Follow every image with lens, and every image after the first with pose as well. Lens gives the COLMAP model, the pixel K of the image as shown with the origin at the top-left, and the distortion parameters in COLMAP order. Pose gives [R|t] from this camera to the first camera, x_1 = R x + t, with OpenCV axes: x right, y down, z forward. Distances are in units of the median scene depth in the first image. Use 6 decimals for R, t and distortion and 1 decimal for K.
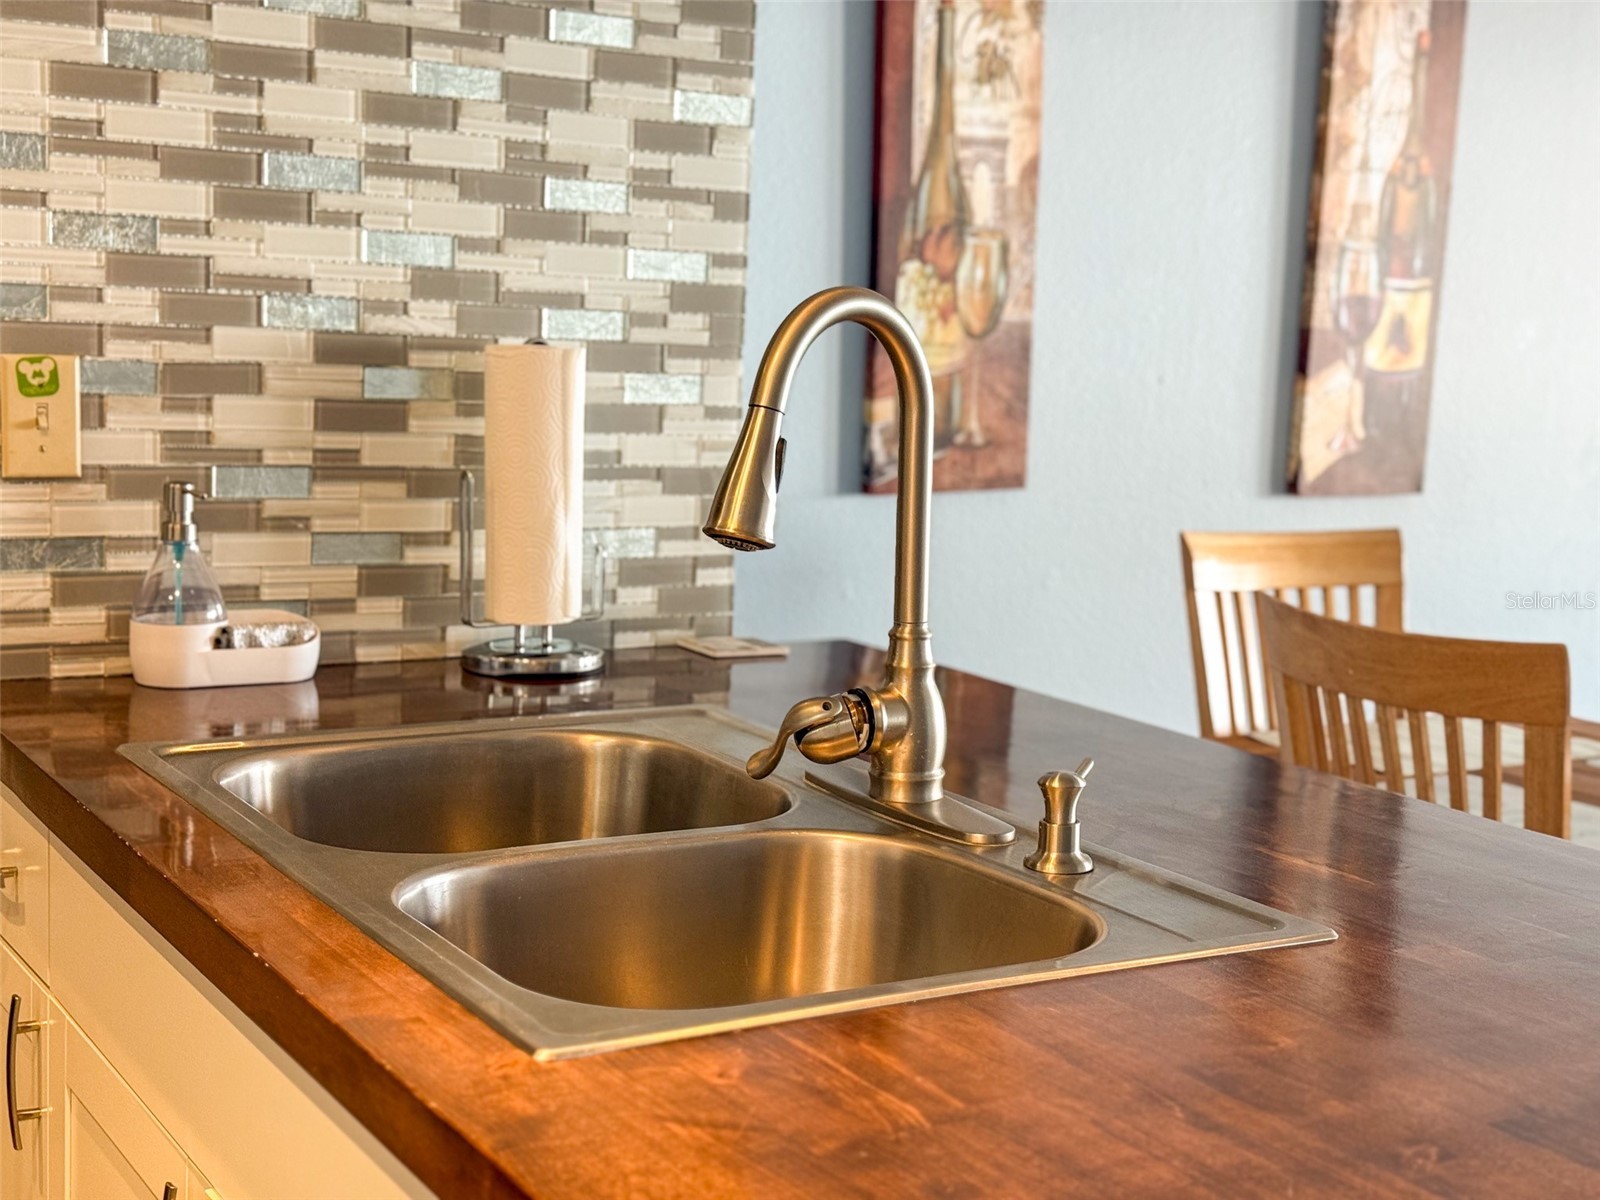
lens RADIAL K [[2236.1, 0, 800.7], [0, 2236.1, 600.0], [0, 0, 1]] dist [0.091319, 0.000000]
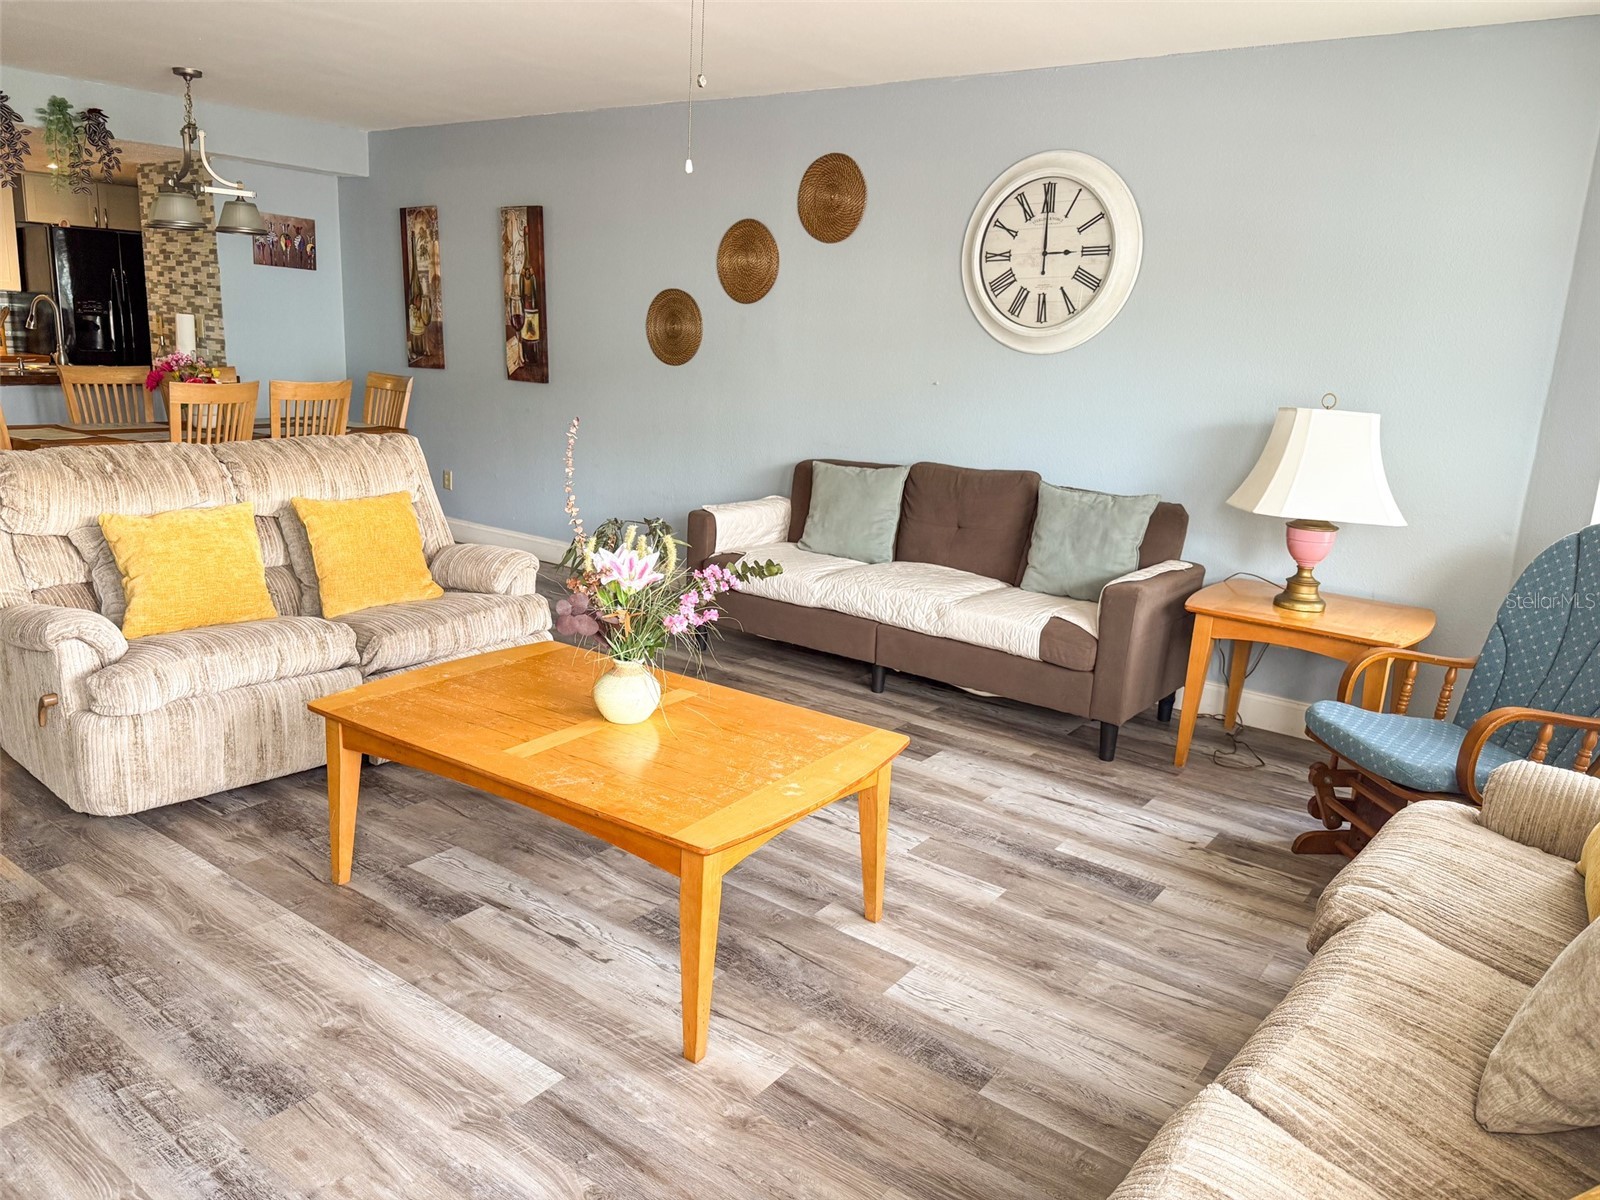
lens RADIAL K [[1131.0, 0, 800.2], [0, 1131.0, 602.6], [0, 0, 1]] dist [0.044964, -0.072161]
pose [[0.374596, 0.198447, -0.905702, 2.065409], [-0.158870, 0.976118, 0.148167, -0.045363], [0.913476, 0.088386, 0.397178, 0.840126]]
